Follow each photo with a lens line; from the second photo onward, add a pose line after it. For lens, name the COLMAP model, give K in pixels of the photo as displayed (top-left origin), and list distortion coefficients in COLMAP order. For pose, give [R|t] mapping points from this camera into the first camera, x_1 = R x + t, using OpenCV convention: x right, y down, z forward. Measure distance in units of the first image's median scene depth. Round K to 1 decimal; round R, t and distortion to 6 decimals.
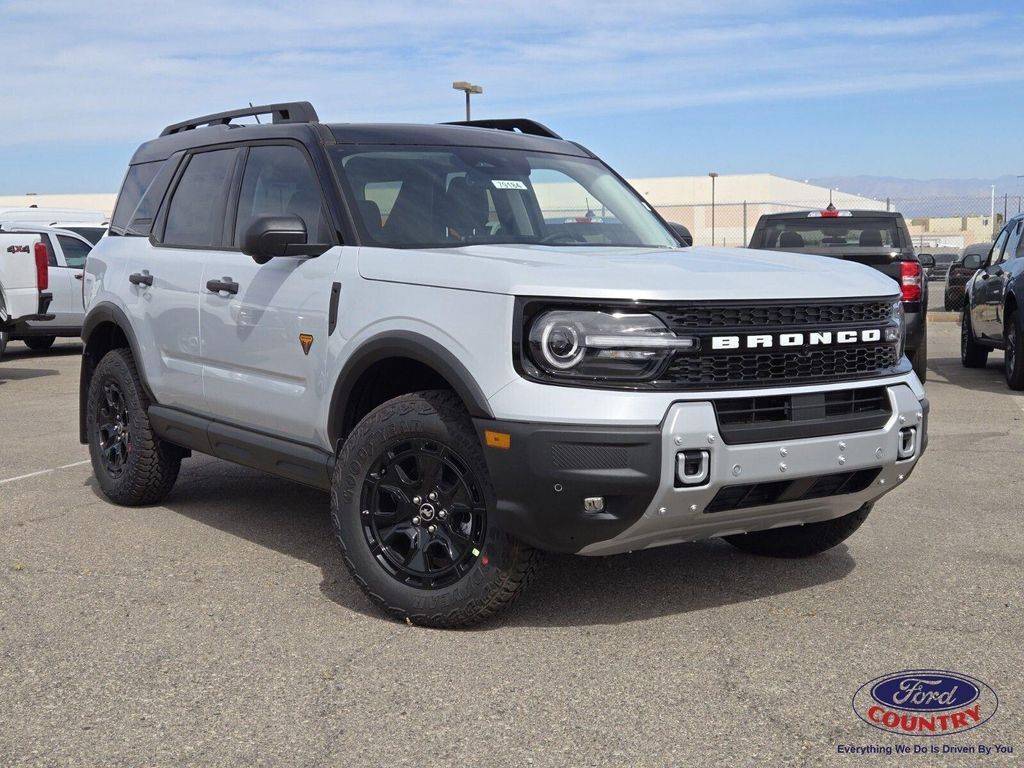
lens RADIAL K [[1474.3, 0, 496.4], [0, 1474.3, 381.5], [0, 0, 1]] dist [-0.002428, 0.066337]
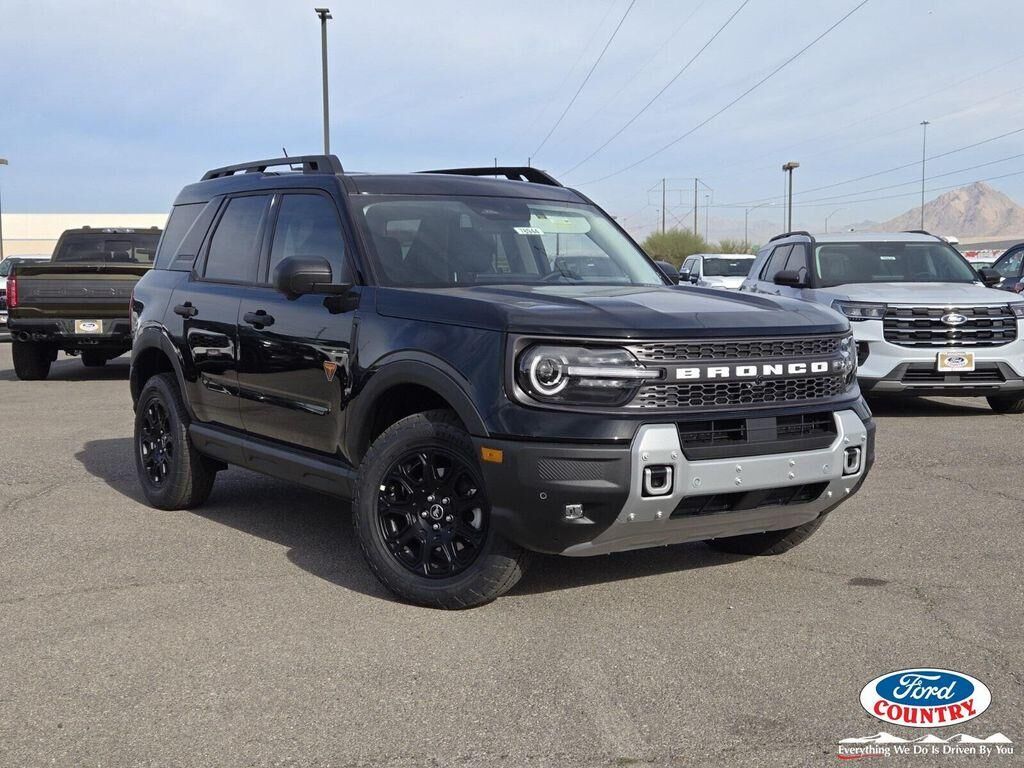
lens RADIAL K [[1492.0, 0, 512.0], [0, 1492.0, 384.0], [0, 0, 1]] dist [-0.001385, -0.066674]
pose [[0.999909, 0.006378, -0.011886, 0.028765], [-0.006502, 0.999925, -0.010379, -0.004534], [0.011819, 0.010456, 0.999875, -0.173373]]
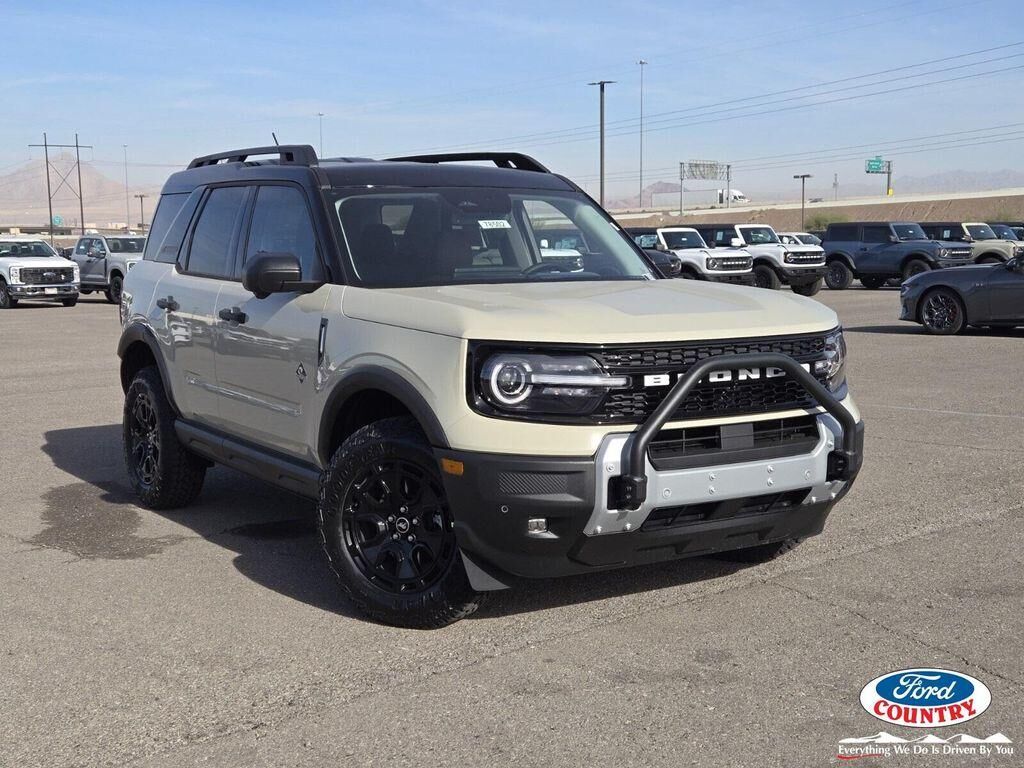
lens RADIAL K [[1492.0, 0, 512.0], [0, 1492.0, 384.0], [0, 0, 1]] dist [-0.001385, -0.066674]
pose [[0.998724, -0.001508, -0.050485, 0.097966], [0.002551, 0.999785, 0.020602, -0.044851], [0.050443, -0.020704, 0.998512, -0.127301]]
